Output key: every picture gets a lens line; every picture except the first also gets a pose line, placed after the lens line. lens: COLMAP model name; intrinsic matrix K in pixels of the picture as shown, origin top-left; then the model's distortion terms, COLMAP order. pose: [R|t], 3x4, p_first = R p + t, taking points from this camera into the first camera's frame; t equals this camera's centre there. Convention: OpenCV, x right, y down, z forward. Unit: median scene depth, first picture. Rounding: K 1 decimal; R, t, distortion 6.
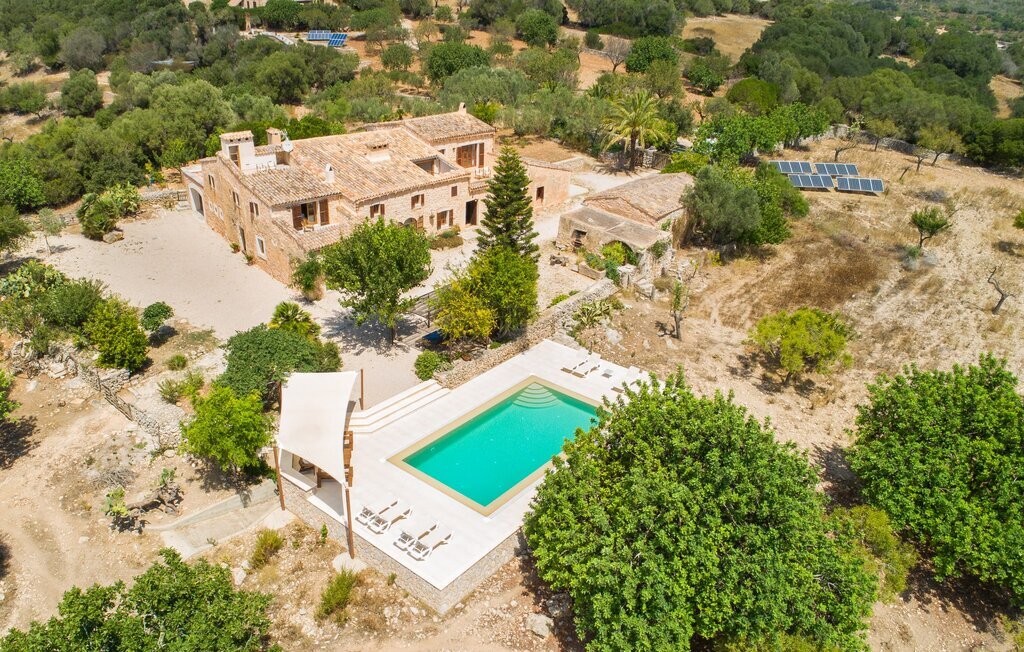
lens RADIAL K [[755.5, 0, 449.5], [0, 755.5, 326.2], [0, 0, 1]] dist [-0.000486, -0.002050]
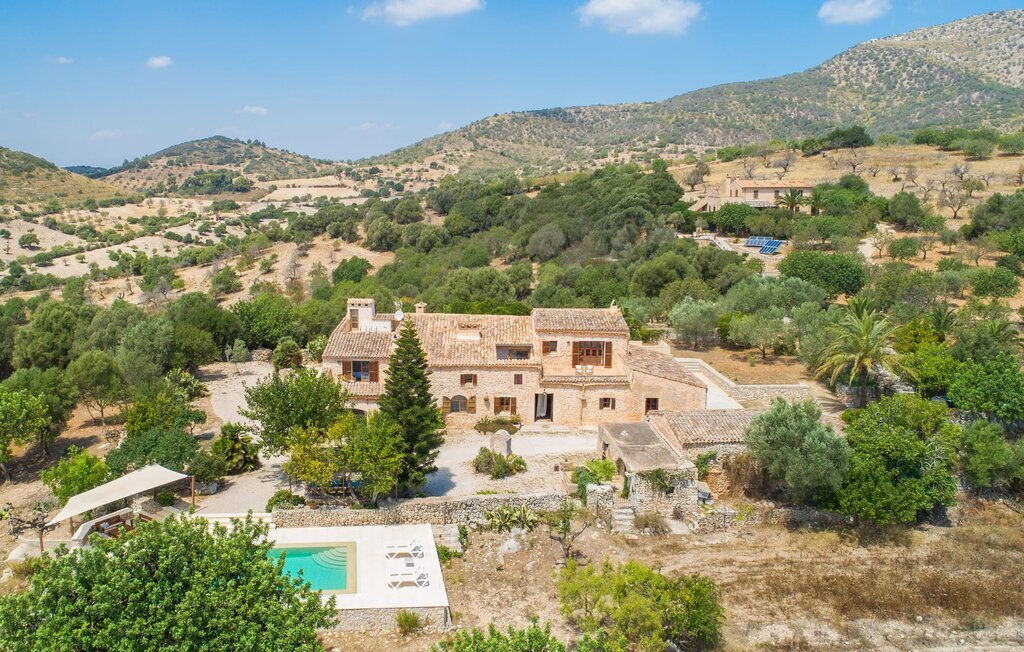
lens RADIAL K [[860.3, 0, 453.2], [0, 860.3, 325.3], [0, 0, 1]] dist [0.000547, 0.002205]
pose [[0.749722, 0.111014, -0.652375, 0.651663], [-0.283499, 0.944662, -0.165051, -0.039621], [0.597951, 0.308690, 0.739706, 0.121707]]
